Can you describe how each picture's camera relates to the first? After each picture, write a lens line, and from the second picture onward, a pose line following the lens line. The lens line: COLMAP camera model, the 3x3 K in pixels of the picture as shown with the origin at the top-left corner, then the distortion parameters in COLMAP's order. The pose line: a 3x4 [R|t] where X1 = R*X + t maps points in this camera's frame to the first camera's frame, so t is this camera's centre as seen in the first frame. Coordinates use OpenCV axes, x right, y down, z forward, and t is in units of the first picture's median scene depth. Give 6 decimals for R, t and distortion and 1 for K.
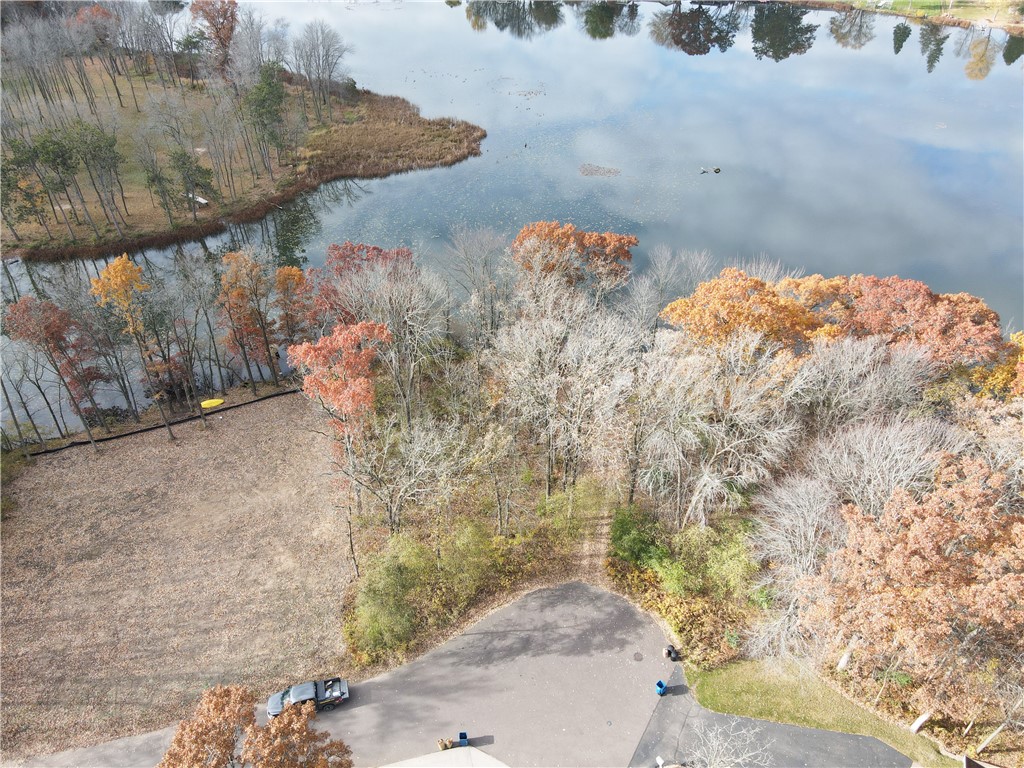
lens RADIAL K [[758.4, 0, 513.2], [0, 758.4, 385.5], [0, 0, 1]] dist [0.006137, 0.020279]
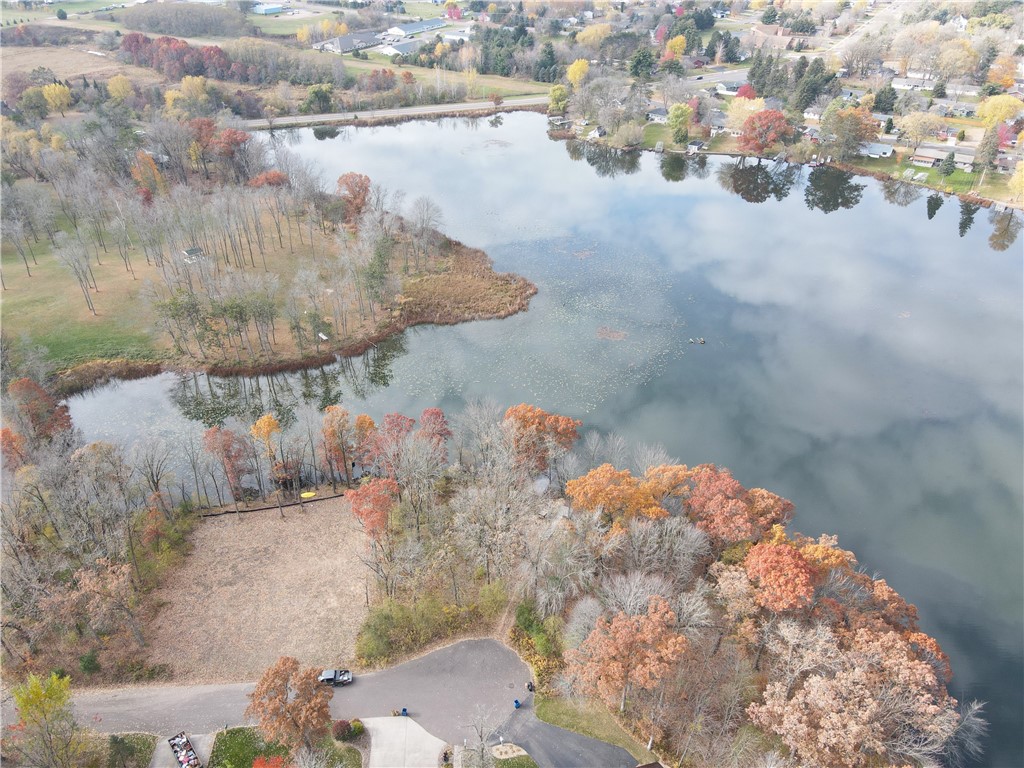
lens RADIAL K [[758.4, 0, 513.3], [0, 758.4, 382.4], [0, 0, 1]] dist [0.006137, 0.020279]
pose [[0.984570, 0.102384, -0.141913, 0.179273], [-0.112165, 0.991709, -0.062711, -0.122020], [0.134315, 0.077661, 0.987891, -0.419124]]
